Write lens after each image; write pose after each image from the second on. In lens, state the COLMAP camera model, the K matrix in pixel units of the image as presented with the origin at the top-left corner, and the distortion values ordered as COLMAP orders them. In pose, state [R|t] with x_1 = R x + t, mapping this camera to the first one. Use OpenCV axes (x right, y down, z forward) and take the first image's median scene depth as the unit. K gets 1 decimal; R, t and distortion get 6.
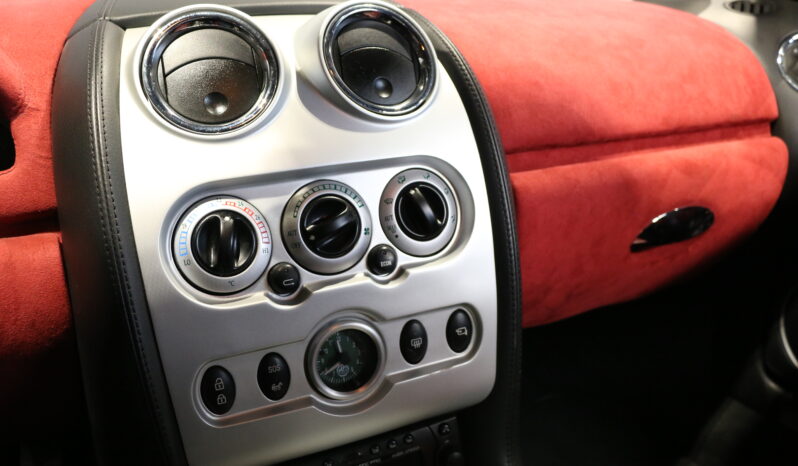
lens RADIAL K [[693.9, 0, 399.0], [0, 693.9, 233.0], [0, 0, 1]] dist [-0.043279, 0.009126]
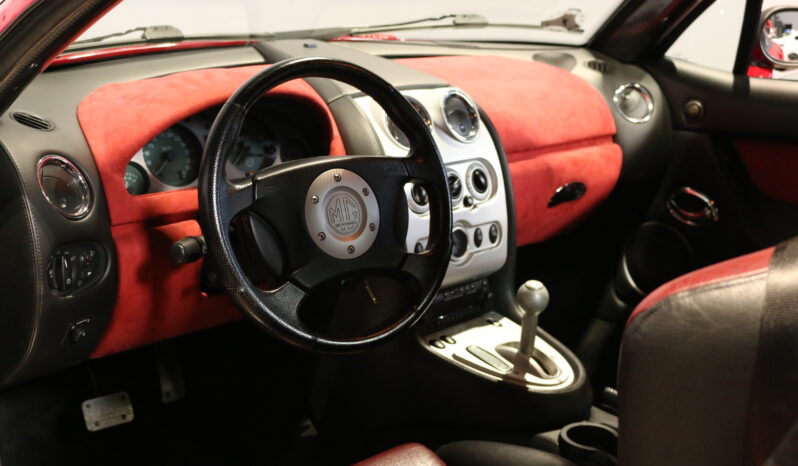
lens RADIAL K [[1204.6, 0, 399.0], [0, 1204.6, 233.0], [0, 0, 1]] dist [0.006974, -0.001634]
pose [[0.948990, -0.027289, 0.314122, -1.178819], [0.039817, 0.998644, -0.033533, 0.210231], [-0.312781, 0.044329, 0.948790, -2.161731]]
